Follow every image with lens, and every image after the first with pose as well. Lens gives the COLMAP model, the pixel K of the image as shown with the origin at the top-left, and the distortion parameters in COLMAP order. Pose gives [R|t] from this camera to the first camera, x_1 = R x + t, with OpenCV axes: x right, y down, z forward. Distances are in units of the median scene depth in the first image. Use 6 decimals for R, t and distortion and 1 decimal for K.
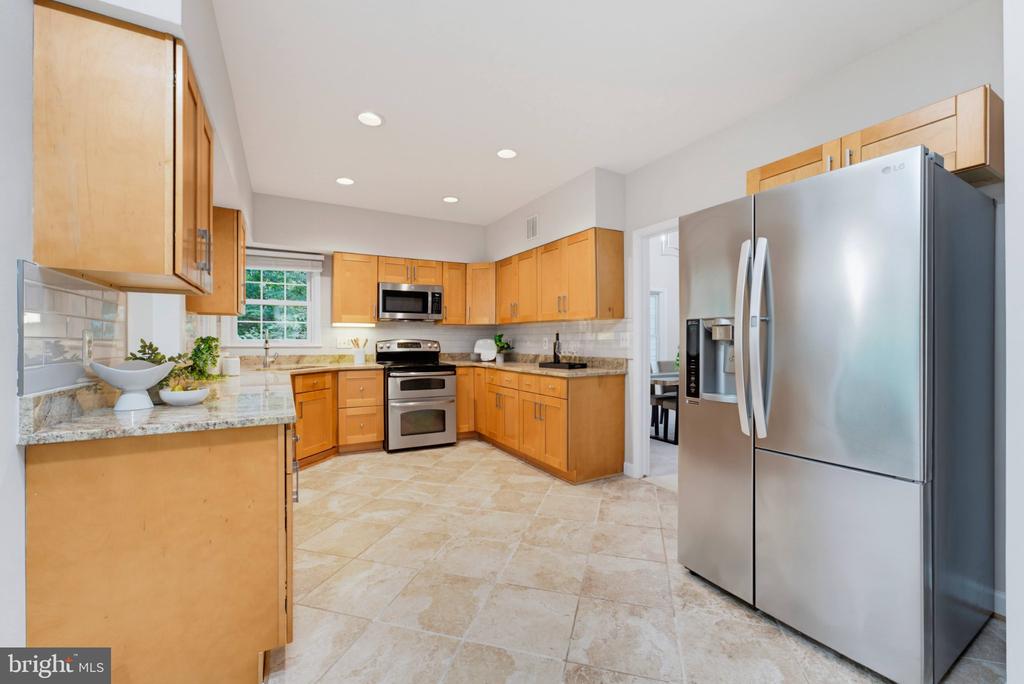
lens RADIAL K [[414.5, 0, 507.6], [0, 414.5, 340.8], [0, 0, 1]] dist [-0.001698, 0.002681]
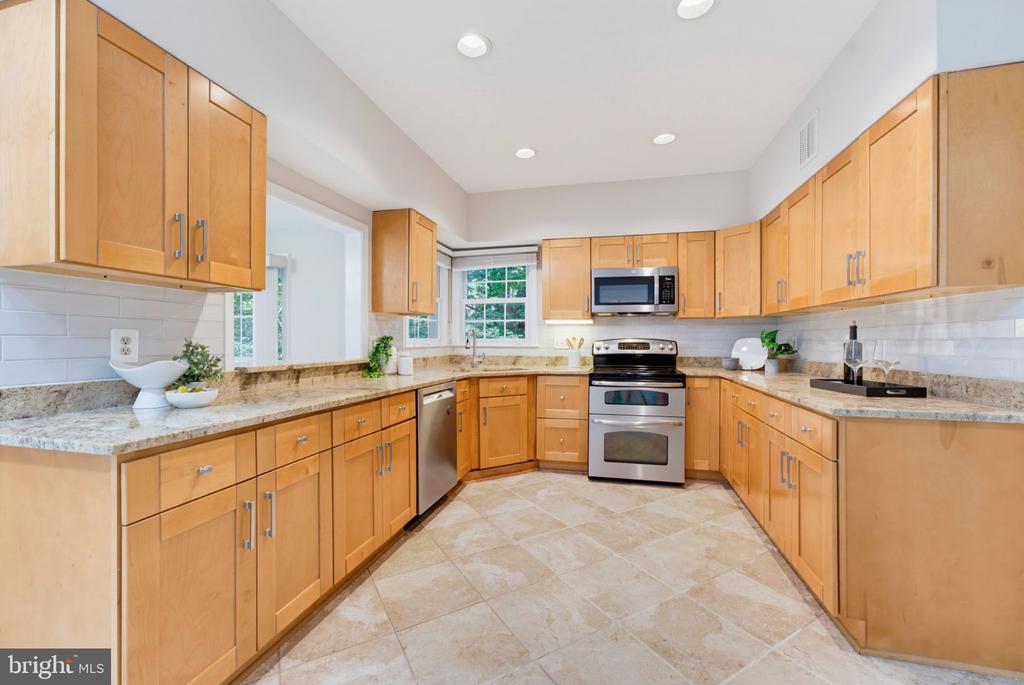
lens RADIAL K [[414.5, 0, 515.0], [0, 414.5, 342.3], [0, 0, 1]] dist [-0.001698, 0.002681]
pose [[0.738229, 0.002814, -0.674544, 0.157962], [-0.001004, 0.999995, 0.003073, 0.001759], [0.674549, -0.001591, 0.738228, 0.328011]]
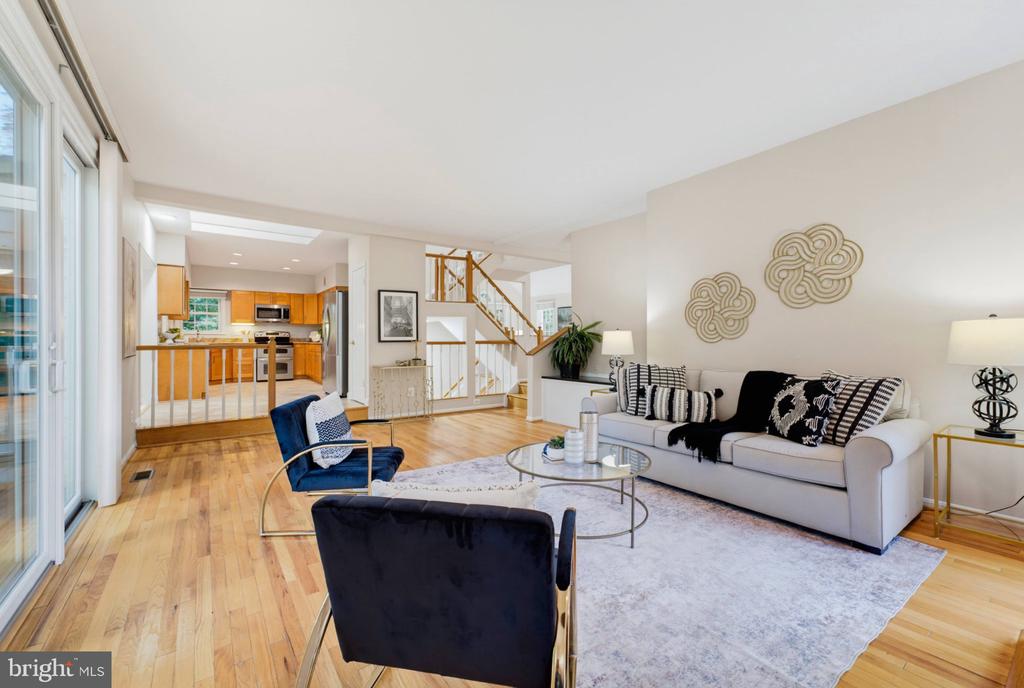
lens RADIAL K [[414.5, 0, 508.0], [0, 414.5, 338.4], [0, 0, 1]] dist [-0.001698, 0.002681]
pose [[0.990230, -0.001004, 0.139439, 0.786416], [0.001760, 0.999984, -0.005298, 0.056849], [-0.139432, 0.005492, 0.990216, -1.490710]]
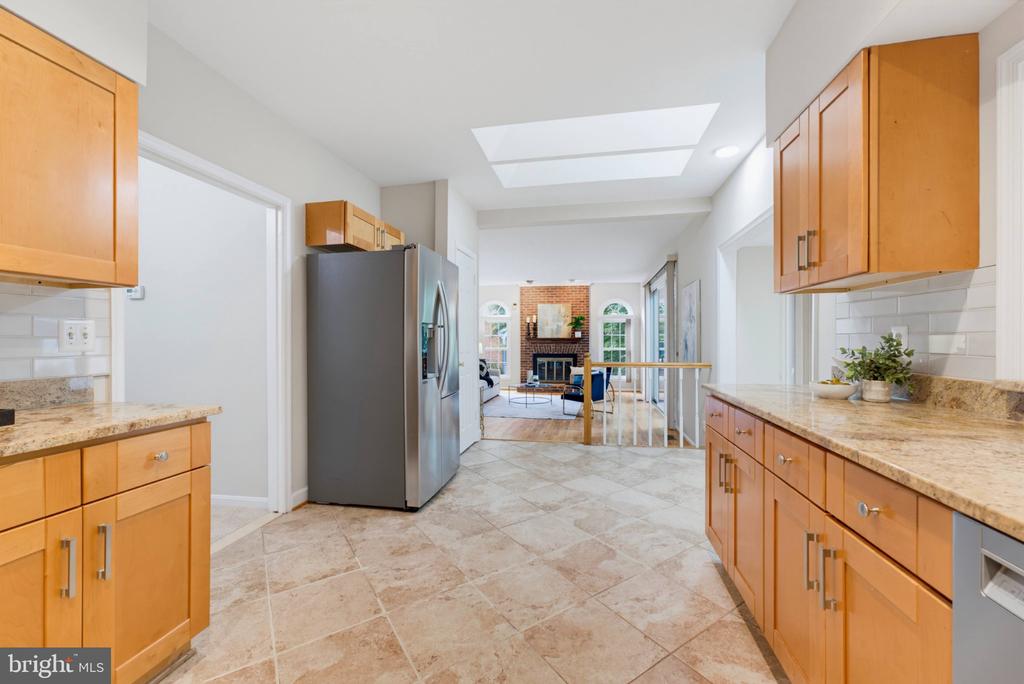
lens RADIAL K [[414.5, 0, 513.5], [0, 414.5, 346.0], [0, 0, 1]] dist [-0.001698, 0.002681]
pose [[-0.774220, -0.003427, 0.632907, -0.330126], [0.004160, 0.999936, 0.010504, 0.005080], [-0.632903, 0.010766, -0.774156, 0.927924]]
